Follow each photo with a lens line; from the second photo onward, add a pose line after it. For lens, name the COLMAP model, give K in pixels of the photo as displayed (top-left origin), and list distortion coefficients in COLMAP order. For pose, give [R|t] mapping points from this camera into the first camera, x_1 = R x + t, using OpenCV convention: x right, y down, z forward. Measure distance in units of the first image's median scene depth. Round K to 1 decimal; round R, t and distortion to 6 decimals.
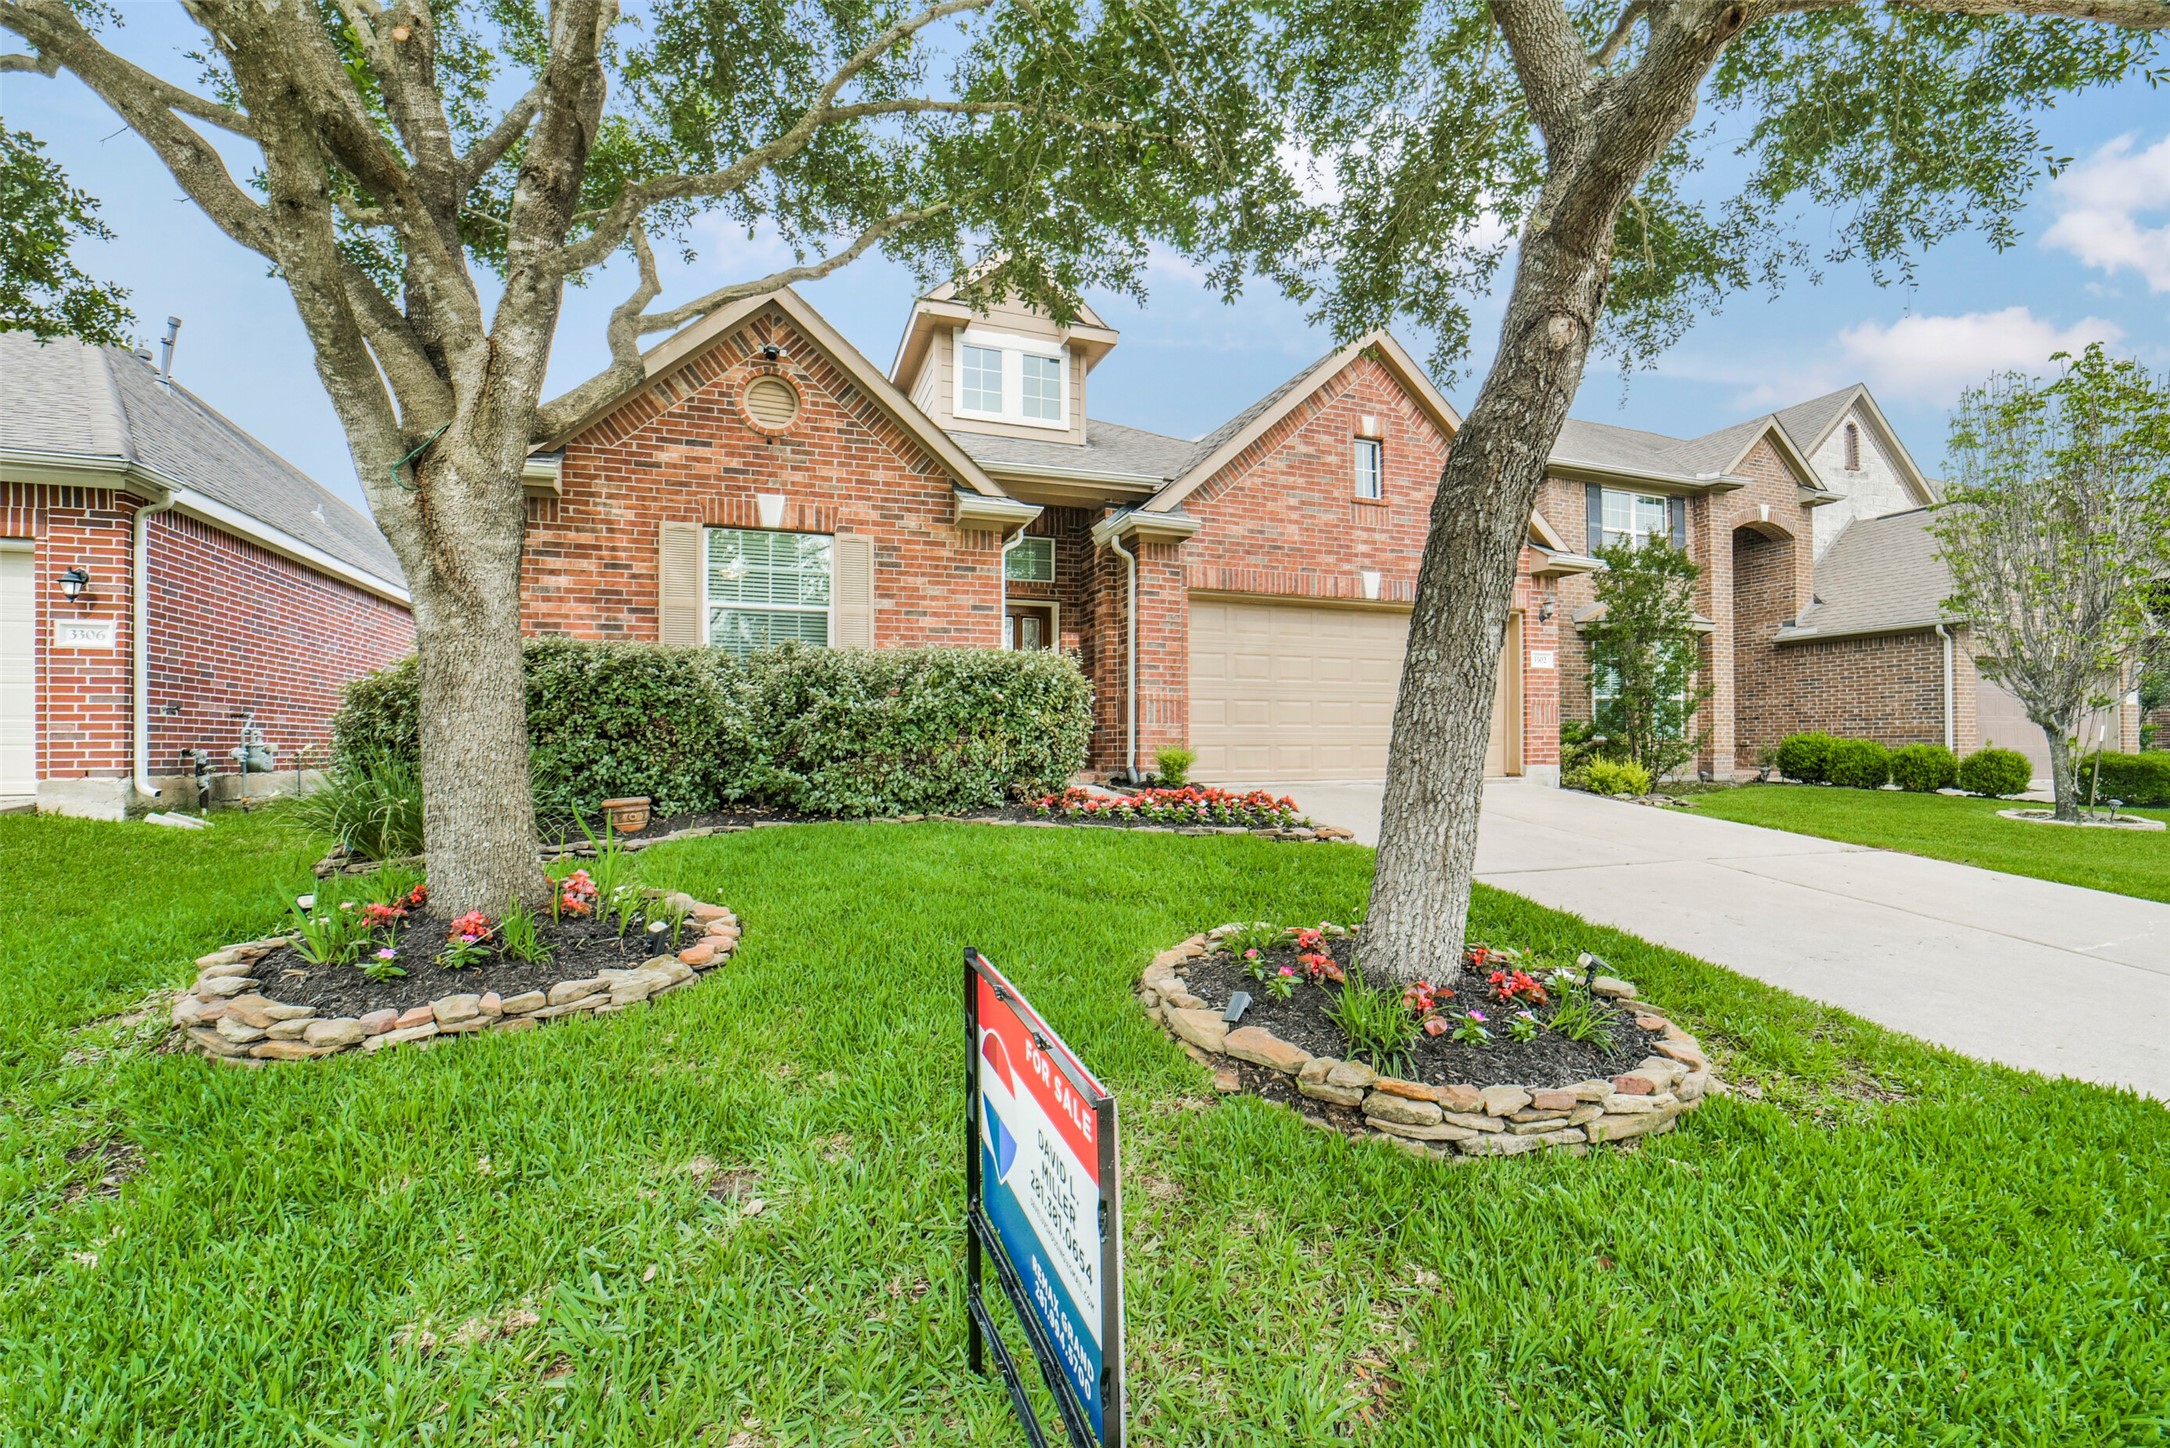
lens RADIAL K [[871.3, 0, 1075.4], [0, 871.3, 739.1], [0, 0, 1]] dist [-0.035660, 0.006969]
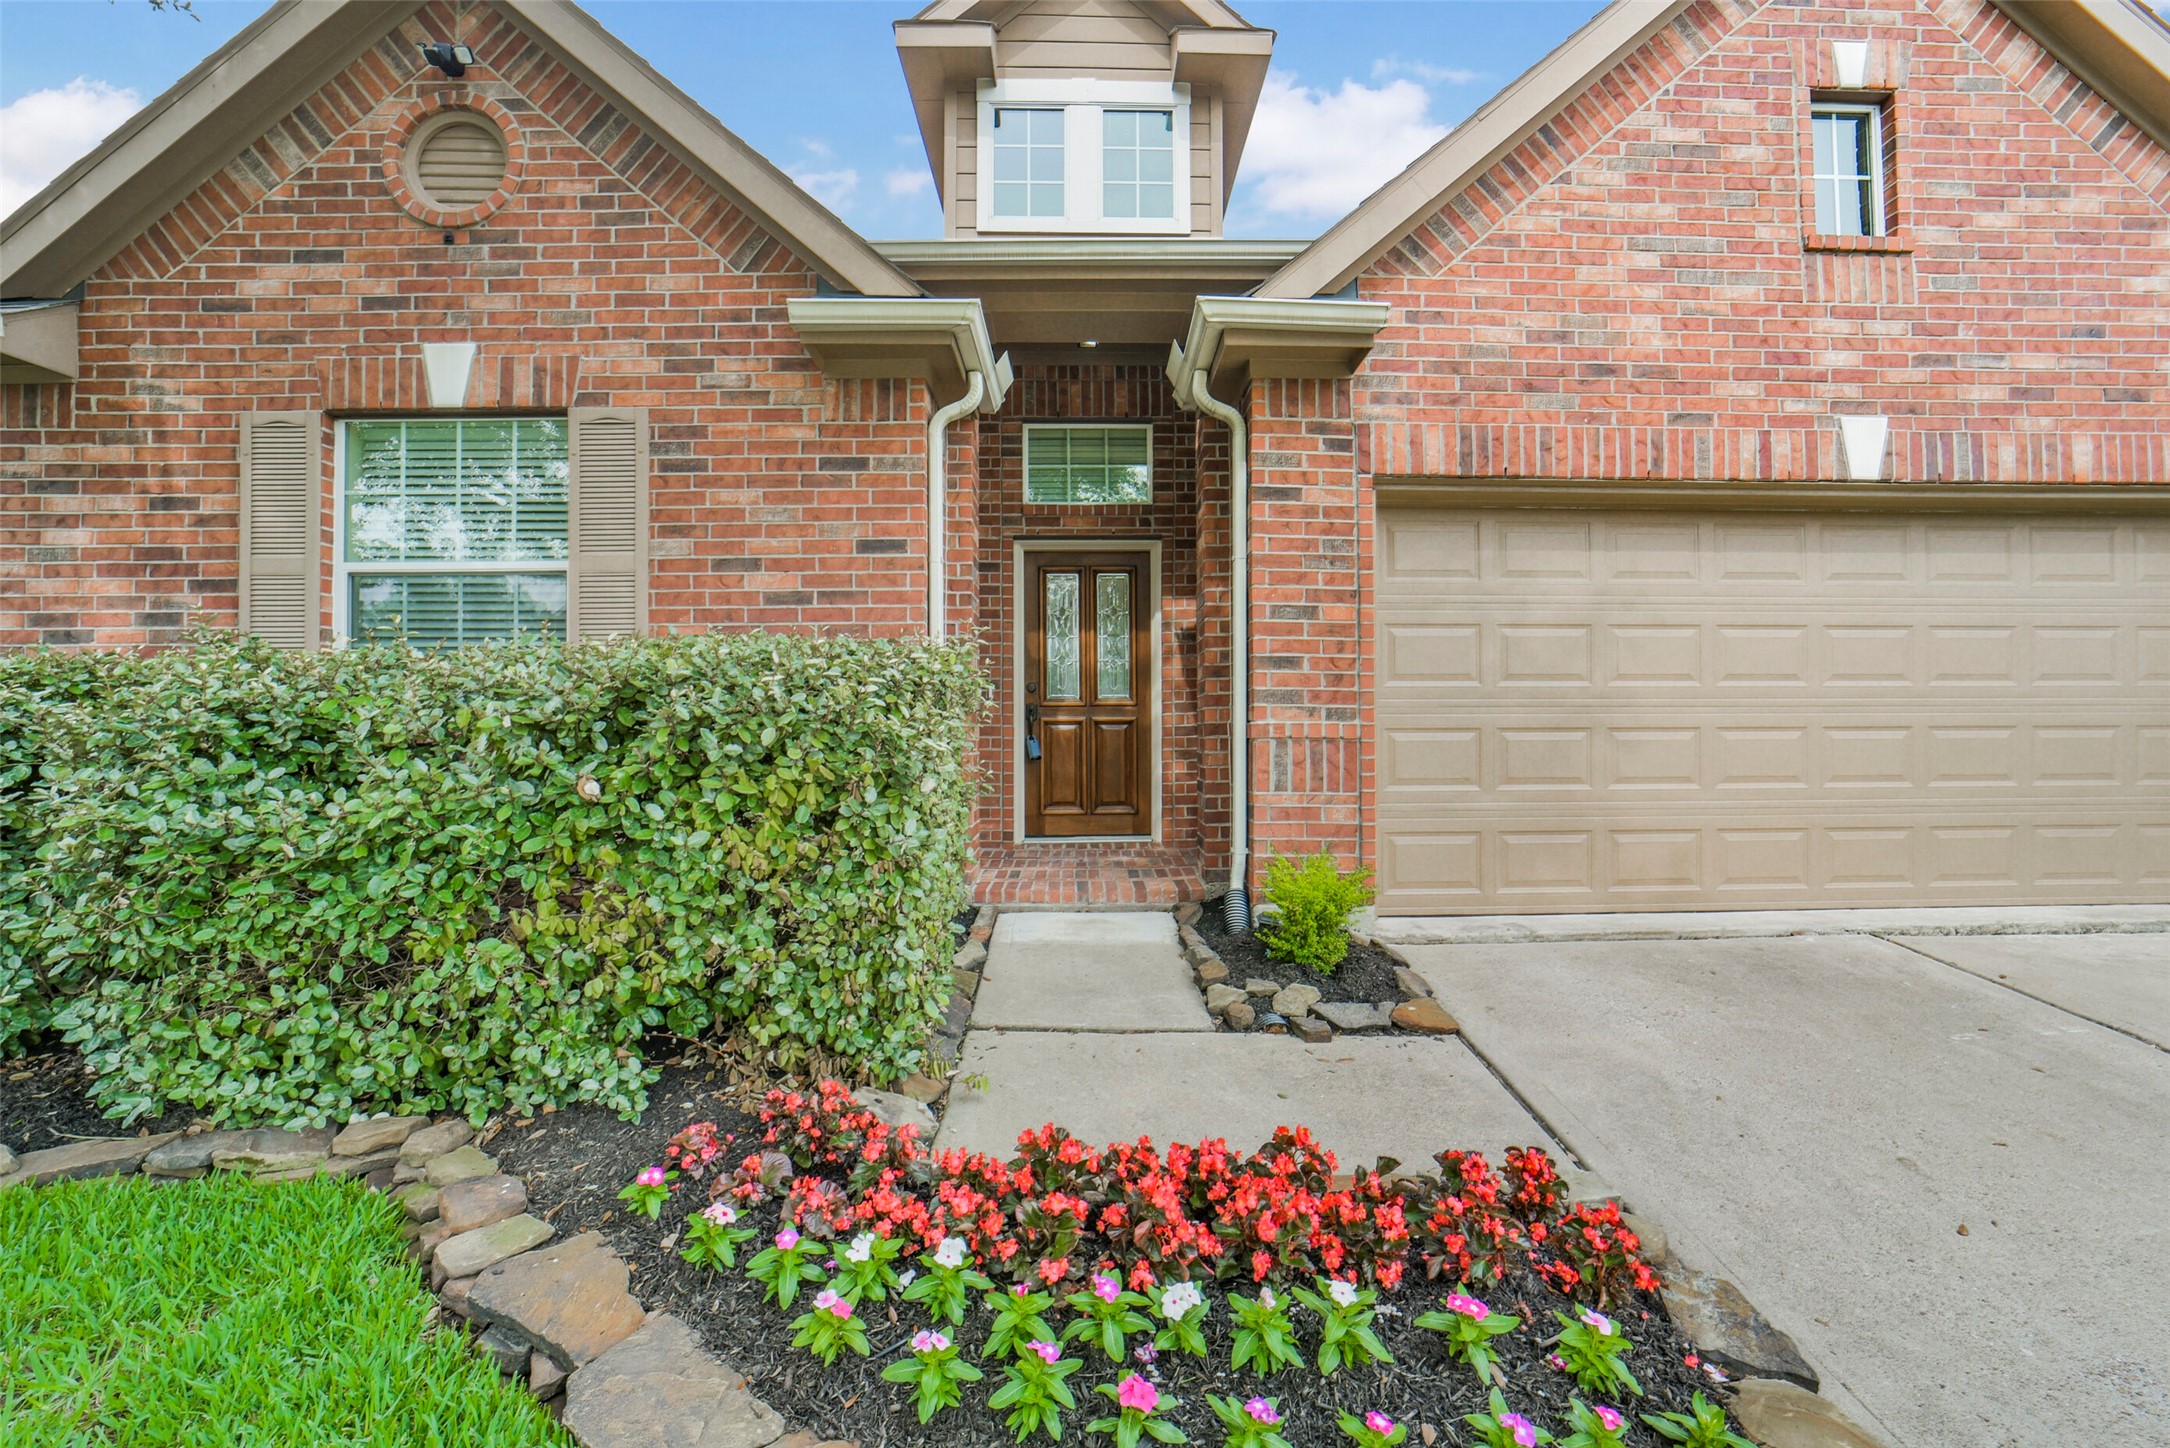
lens RADIAL K [[871.3, 0, 1103.1], [0, 871.3, 716.0], [0, 0, 1]] dist [-0.035660, 0.006969]
pose [[0.948808, -0.000926, -0.315853, 0.162965], [0.000991, 1.000000, 0.000047, -0.065540], [0.315852, -0.000358, 0.948808, 0.649675]]
